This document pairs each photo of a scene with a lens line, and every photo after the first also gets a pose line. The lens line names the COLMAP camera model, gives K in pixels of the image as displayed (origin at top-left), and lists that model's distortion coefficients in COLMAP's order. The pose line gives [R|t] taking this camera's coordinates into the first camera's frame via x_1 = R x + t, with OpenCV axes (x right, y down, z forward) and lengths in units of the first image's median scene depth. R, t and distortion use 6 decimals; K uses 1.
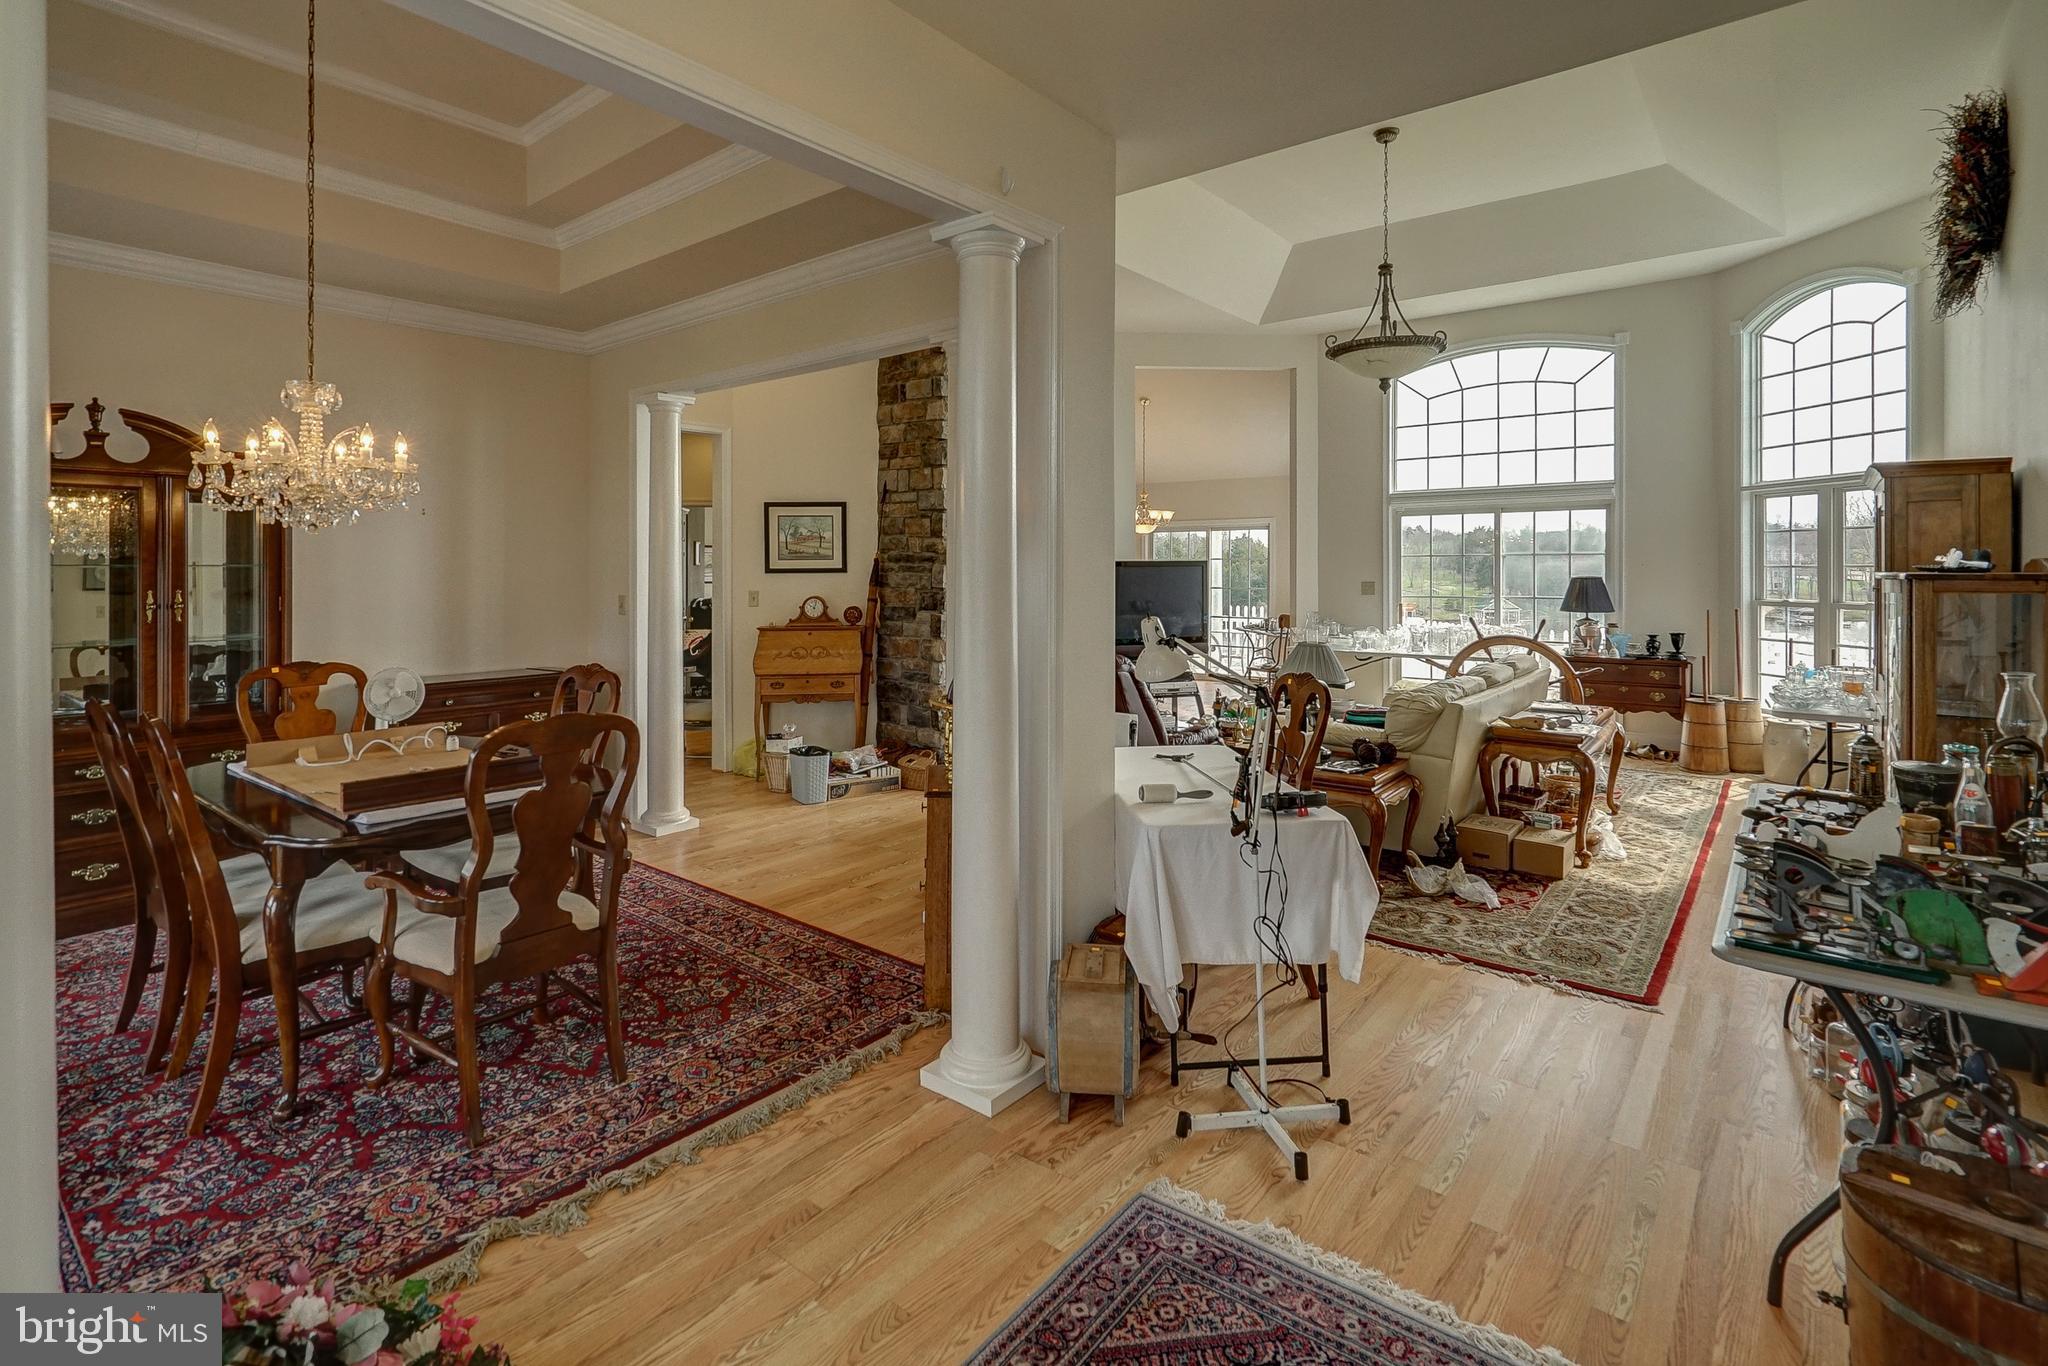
lens RADIAL K [[963.2, 0, 1028.2], [0, 963.2, 580.9], [0, 0, 1]] dist [-0.002175, -0.000407]
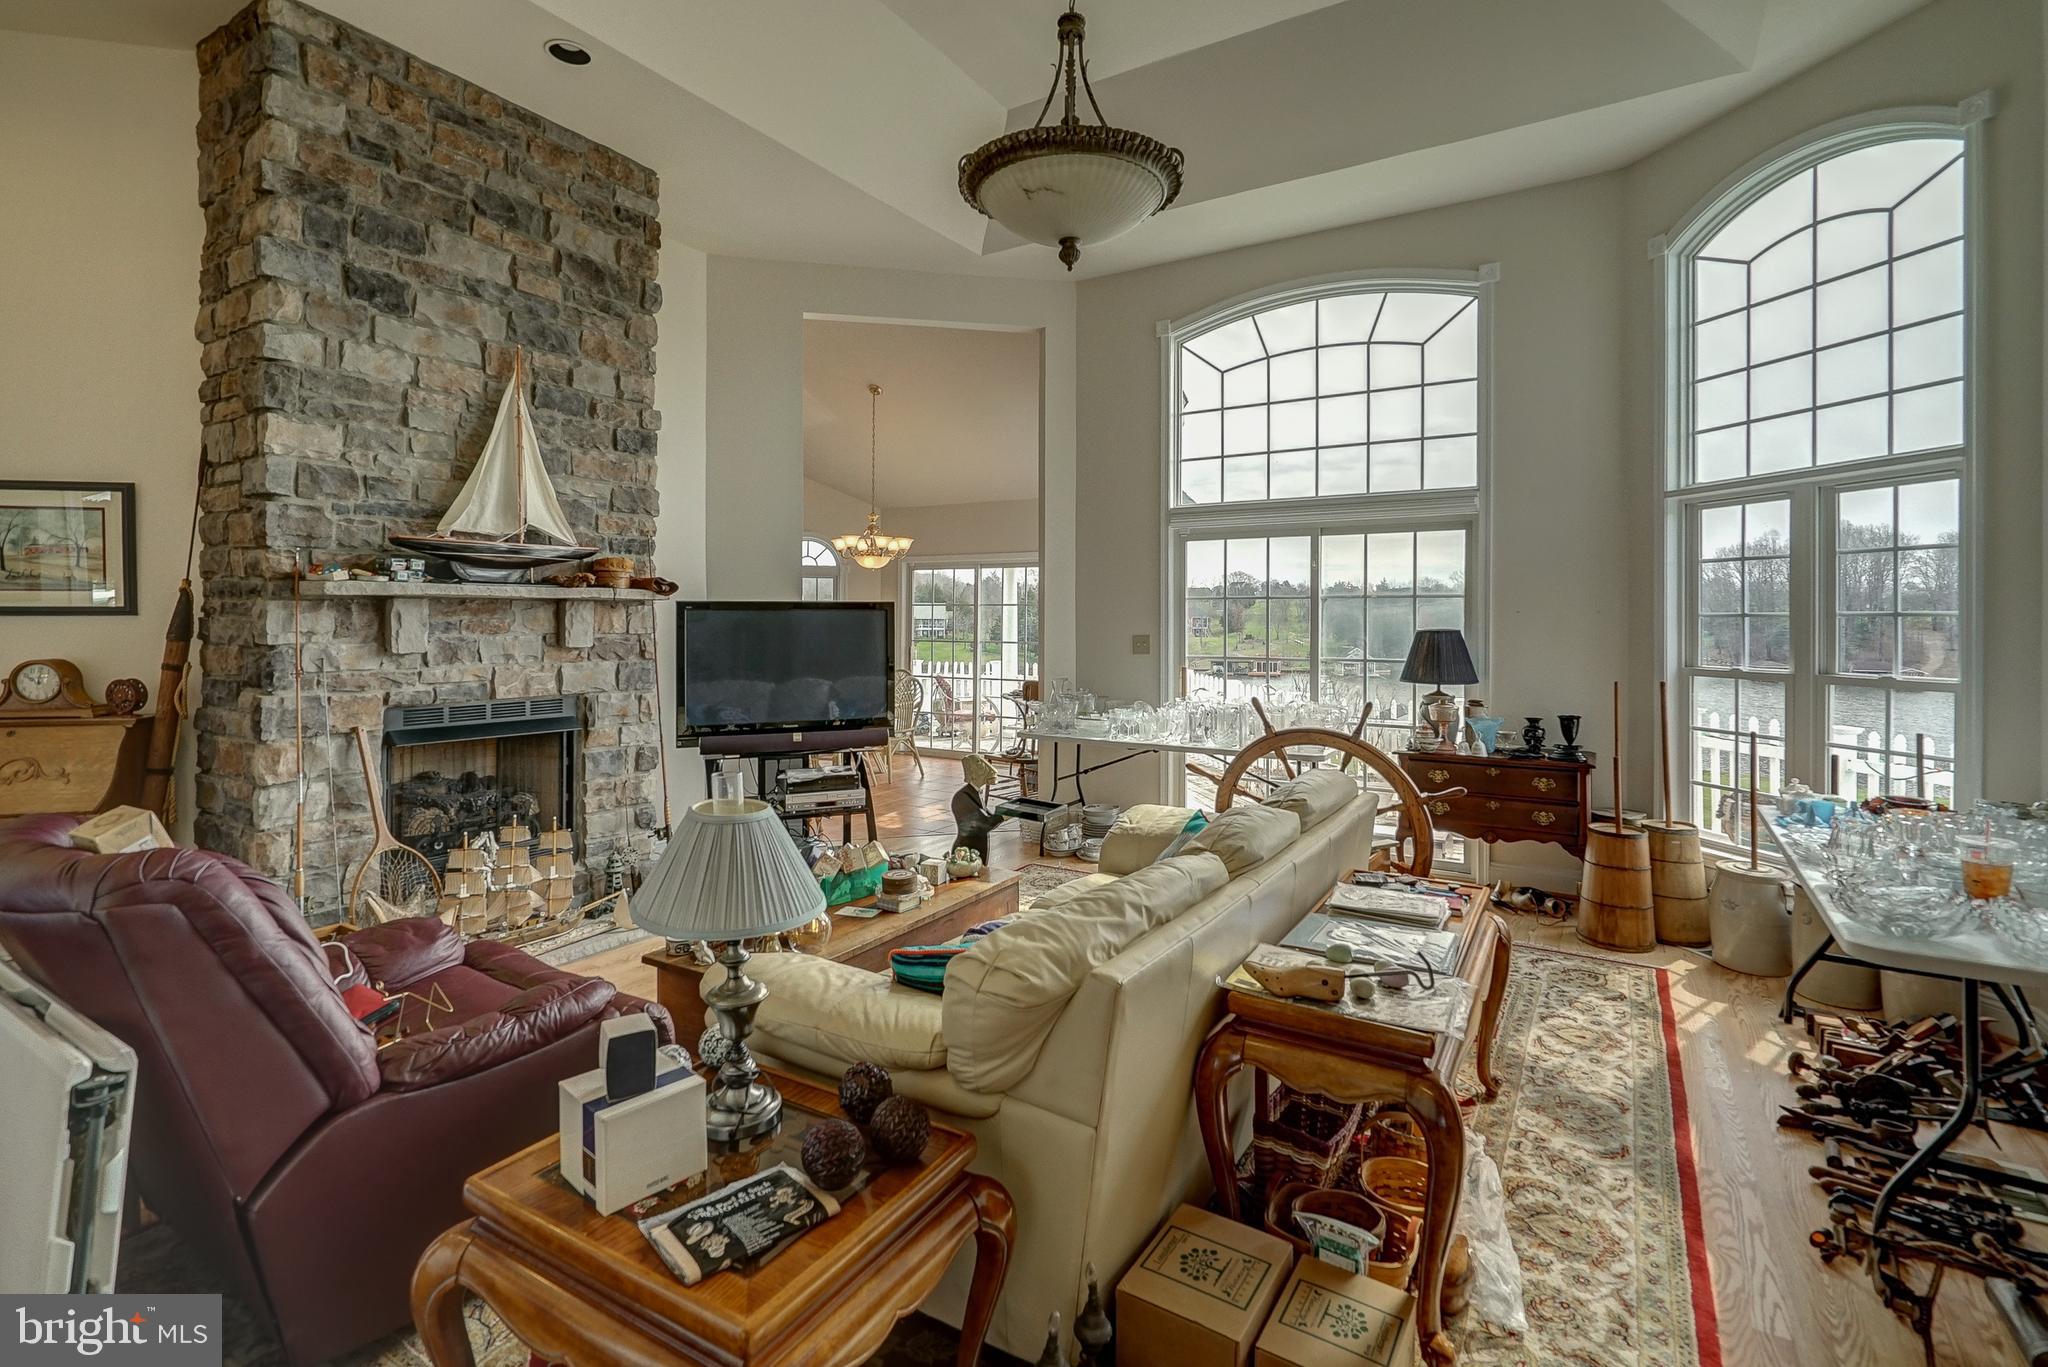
lens RADIAL K [[971.6, 0, 1014.4], [0, 971.6, 623.0], [0, 0, 1]] dist [0.001012, -0.000156]
pose [[0.993241, 0.005353, 0.115943, 0.232928], [-0.004406, 0.999955, -0.008417, -0.001947], [-0.115983, 0.007849, 0.993220, 0.404617]]
